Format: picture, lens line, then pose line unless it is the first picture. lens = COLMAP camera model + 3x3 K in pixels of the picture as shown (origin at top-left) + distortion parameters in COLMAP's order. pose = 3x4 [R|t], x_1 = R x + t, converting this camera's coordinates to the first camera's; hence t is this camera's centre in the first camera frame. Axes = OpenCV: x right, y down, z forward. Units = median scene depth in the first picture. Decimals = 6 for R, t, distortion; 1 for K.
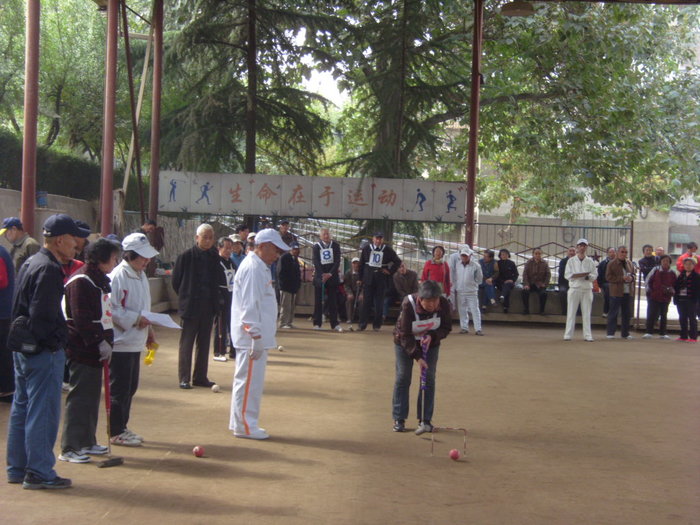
lens RADIAL K [[1223.4, 0, 344.7], [0, 1223.4, 261.4], [0, 0, 1]] dist [0.095624, 0.000000]
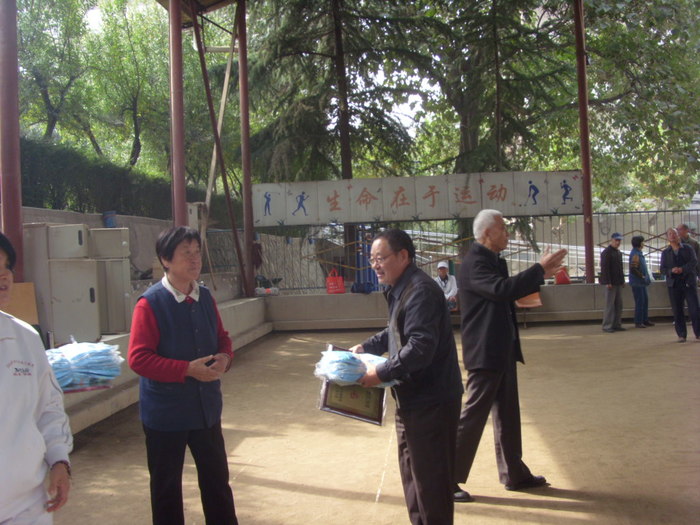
lens RADIAL K [[796.2, 0, 350.9], [0, 796.2, 262.3], [0, 0, 1]] dist [-0.139237, 0.000000]
pose [[0.994370, -0.075174, -0.074680, -0.034211], [0.074993, 0.997170, -0.005238, -0.005056], [0.074862, -0.000392, 0.997194, 0.396642]]
